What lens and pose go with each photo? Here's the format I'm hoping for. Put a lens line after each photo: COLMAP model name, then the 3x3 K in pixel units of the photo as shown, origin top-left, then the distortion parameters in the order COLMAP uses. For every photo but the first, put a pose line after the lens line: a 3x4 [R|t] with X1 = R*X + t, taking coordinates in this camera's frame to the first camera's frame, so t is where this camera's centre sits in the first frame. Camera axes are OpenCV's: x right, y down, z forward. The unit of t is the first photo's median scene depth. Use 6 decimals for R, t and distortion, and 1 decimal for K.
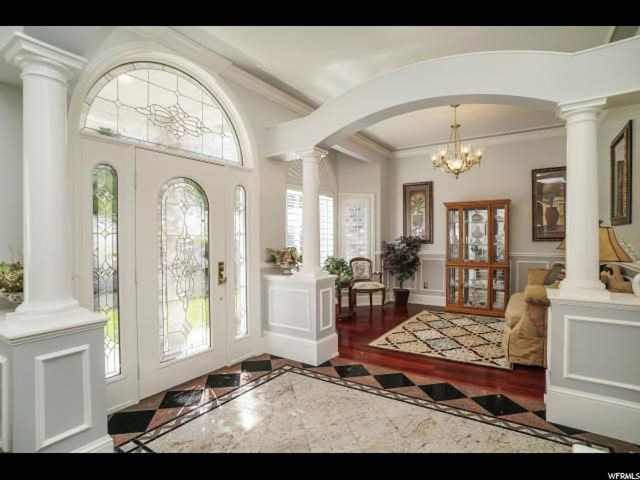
lens RADIAL K [[326.5, 0, 318.9], [0, 326.5, 236.5], [0, 0, 1]] dist [-0.047358, 0.009145]
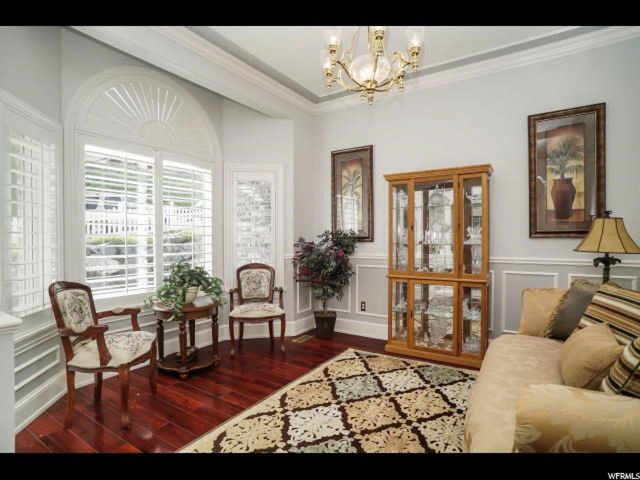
lens RADIAL K [[326.5, 0, 315.5], [0, 326.5, 242.0], [0, 0, 1]] dist [-0.047358, 0.009145]
pose [[1.000000, -0.000226, -0.000175, 0.252508], [0.000229, 0.999858, 0.016836, 0.012111], [0.000171, -0.016836, 0.999858, 0.378069]]
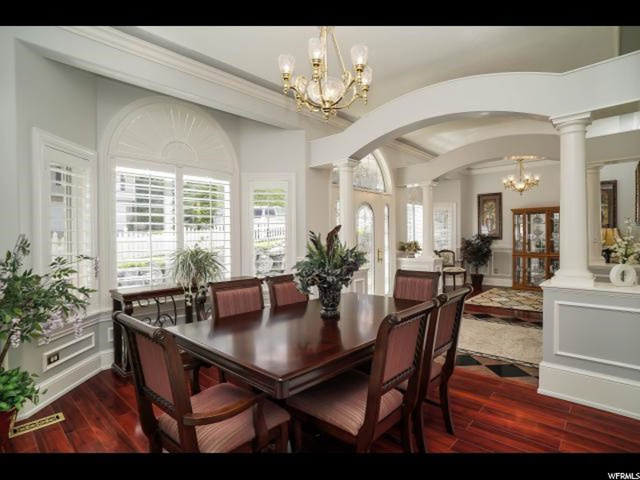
lens RADIAL K [[326.5, 0, 321.0], [0, 326.5, 239.5], [0, 0, 1]] dist [-0.047358, 0.009145]
pose [[0.987807, -0.004603, -0.155618, -0.184674], [0.006398, 0.999919, 0.011038, 0.002872], [0.155554, -0.011899, 0.987756, -0.438213]]
